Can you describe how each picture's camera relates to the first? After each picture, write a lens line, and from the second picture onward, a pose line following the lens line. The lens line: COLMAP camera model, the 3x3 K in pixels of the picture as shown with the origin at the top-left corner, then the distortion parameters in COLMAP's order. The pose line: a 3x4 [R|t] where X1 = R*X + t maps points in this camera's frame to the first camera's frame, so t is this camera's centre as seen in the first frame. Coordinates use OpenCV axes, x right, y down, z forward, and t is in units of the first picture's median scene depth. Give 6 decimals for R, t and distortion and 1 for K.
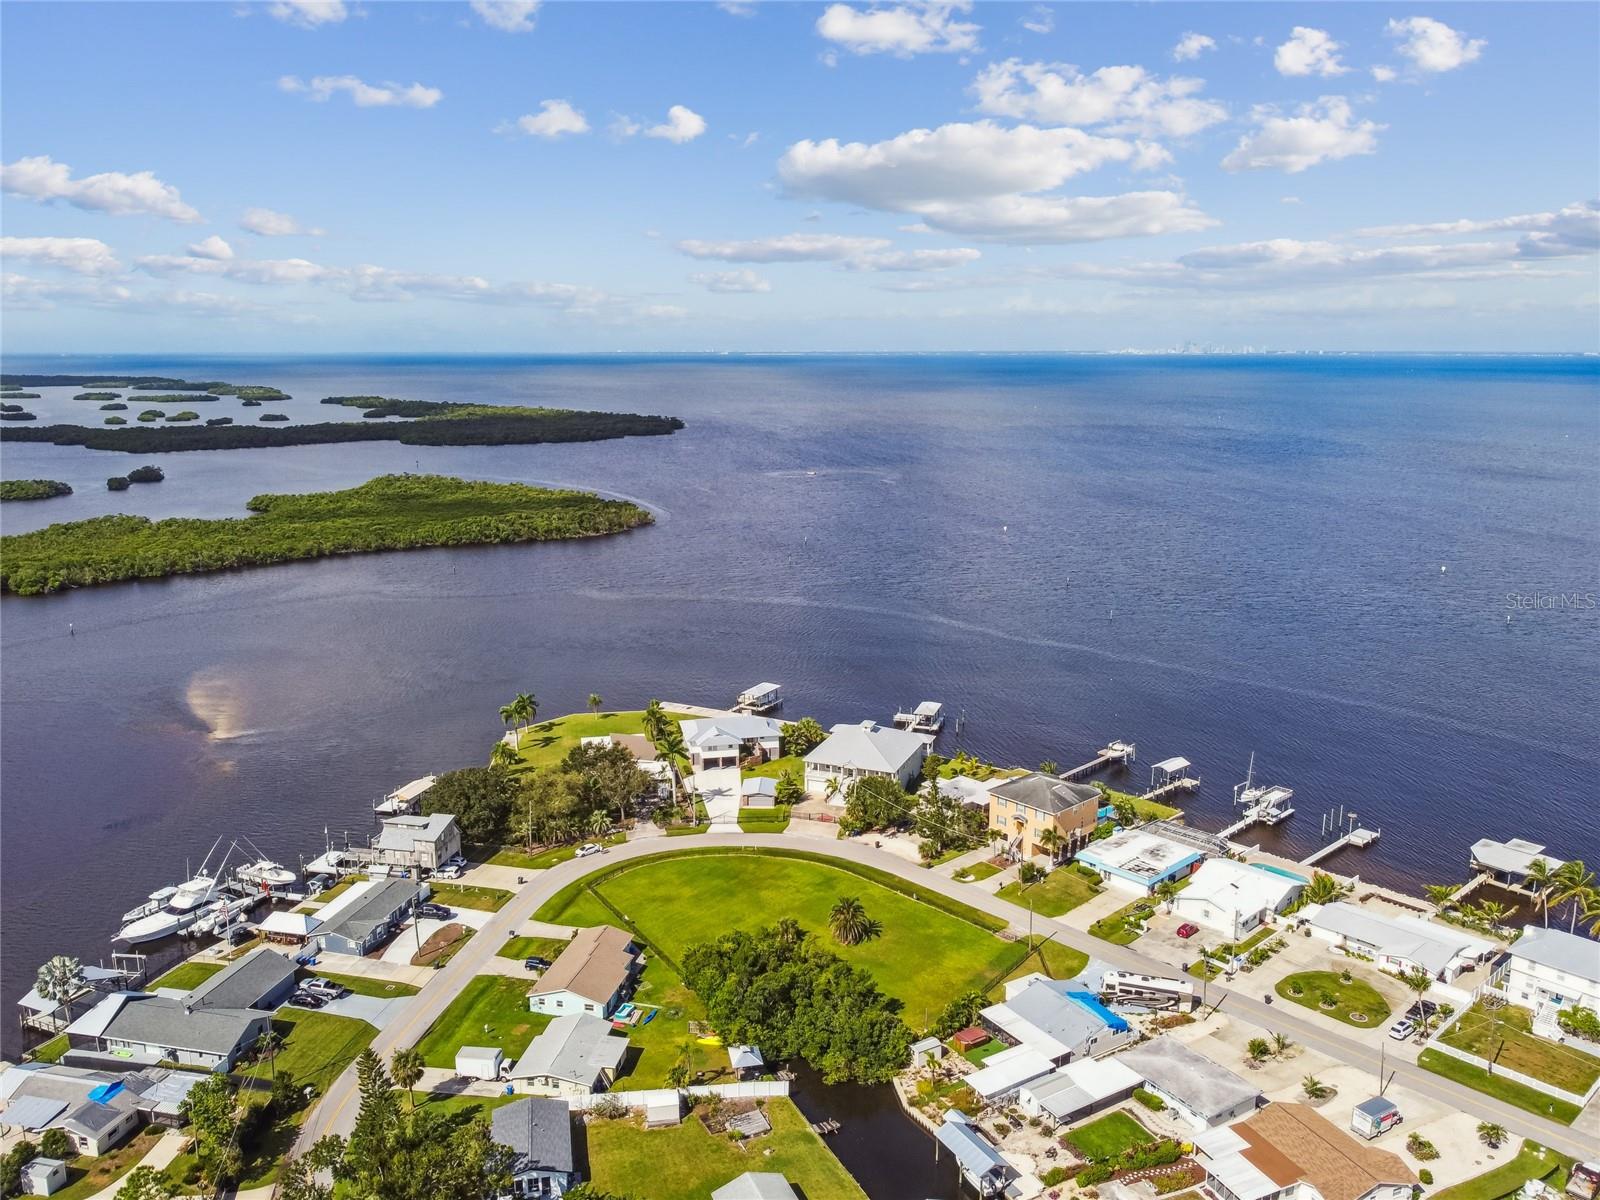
lens RADIAL K [[1278.6, 0, 835.6], [0, 1278.6, 597.0], [0, 0, 1]] dist [-0.004006, 0.000671]
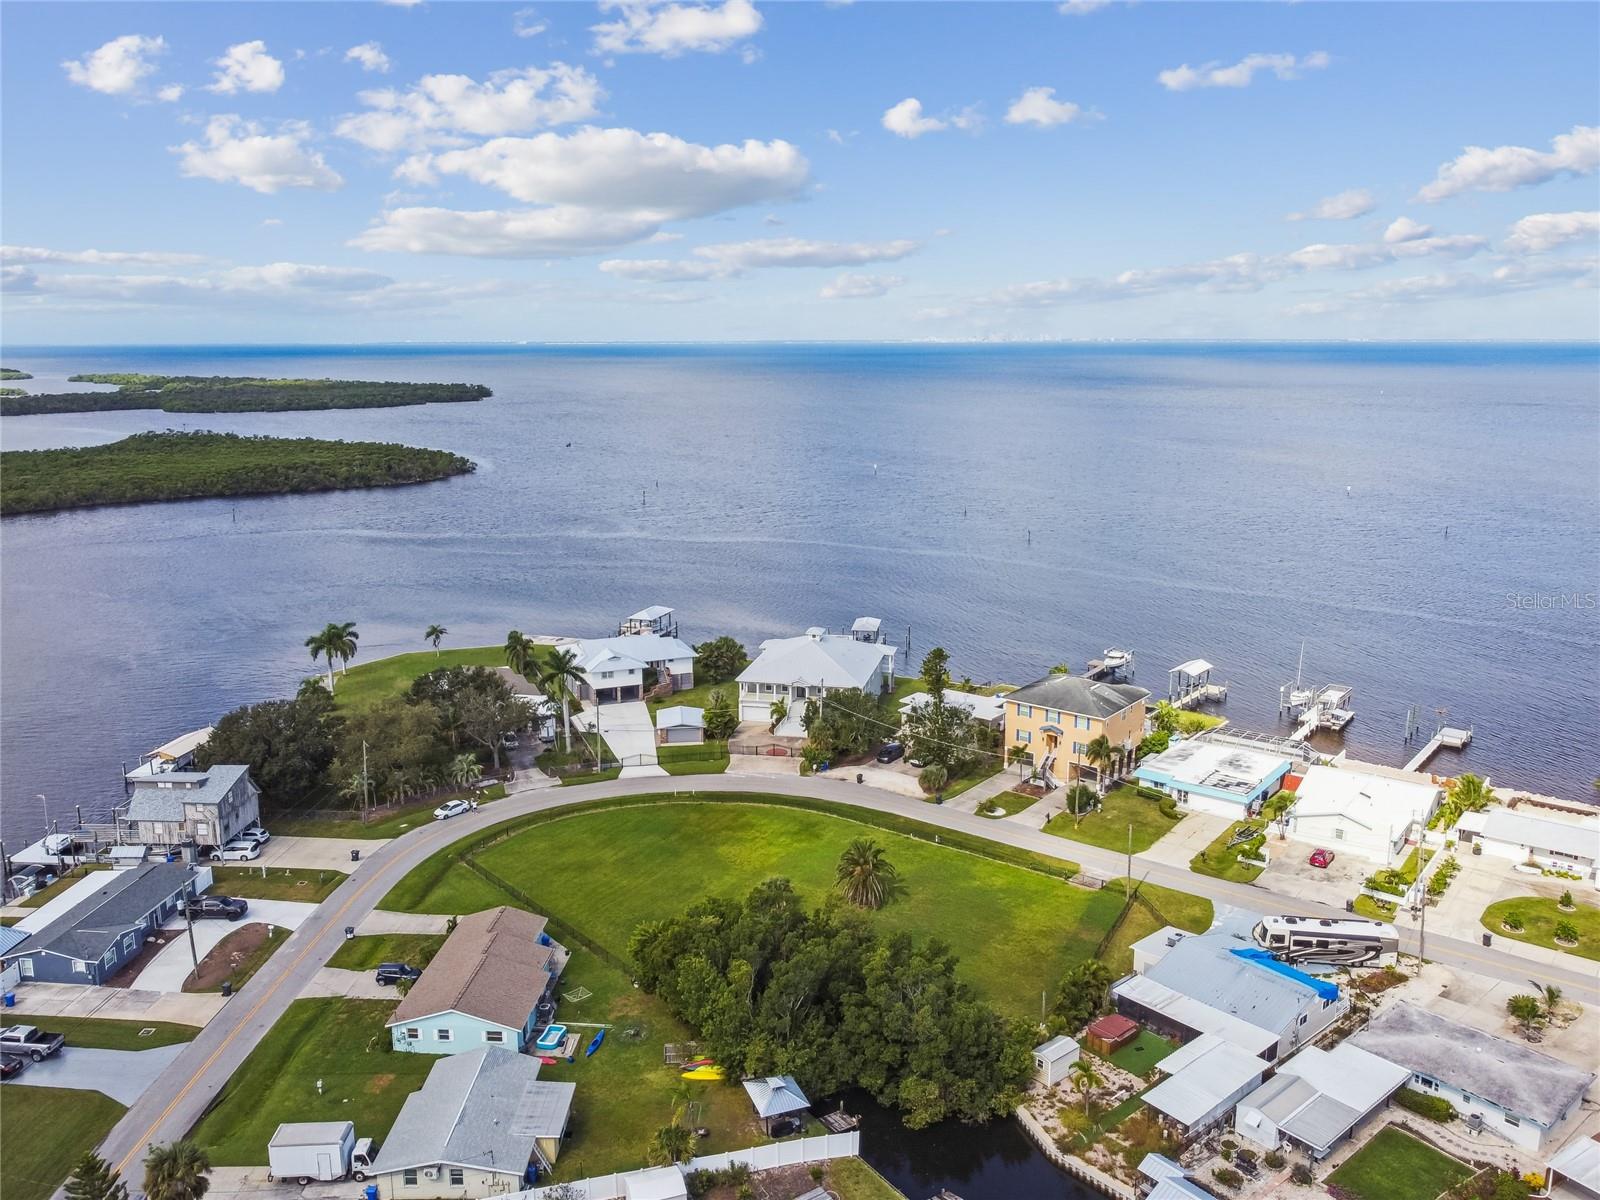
lens RADIAL K [[1278.6, 0, 835.6], [0, 1278.6, 597.0], [0, 0, 1]] dist [-0.004006, 0.000671]
pose [[0.988182, -0.036352, 0.148913, -0.099835], [0.035944, 0.999339, 0.005432, 0.099101], [-0.149012, -0.000015, 0.988835, 0.323608]]
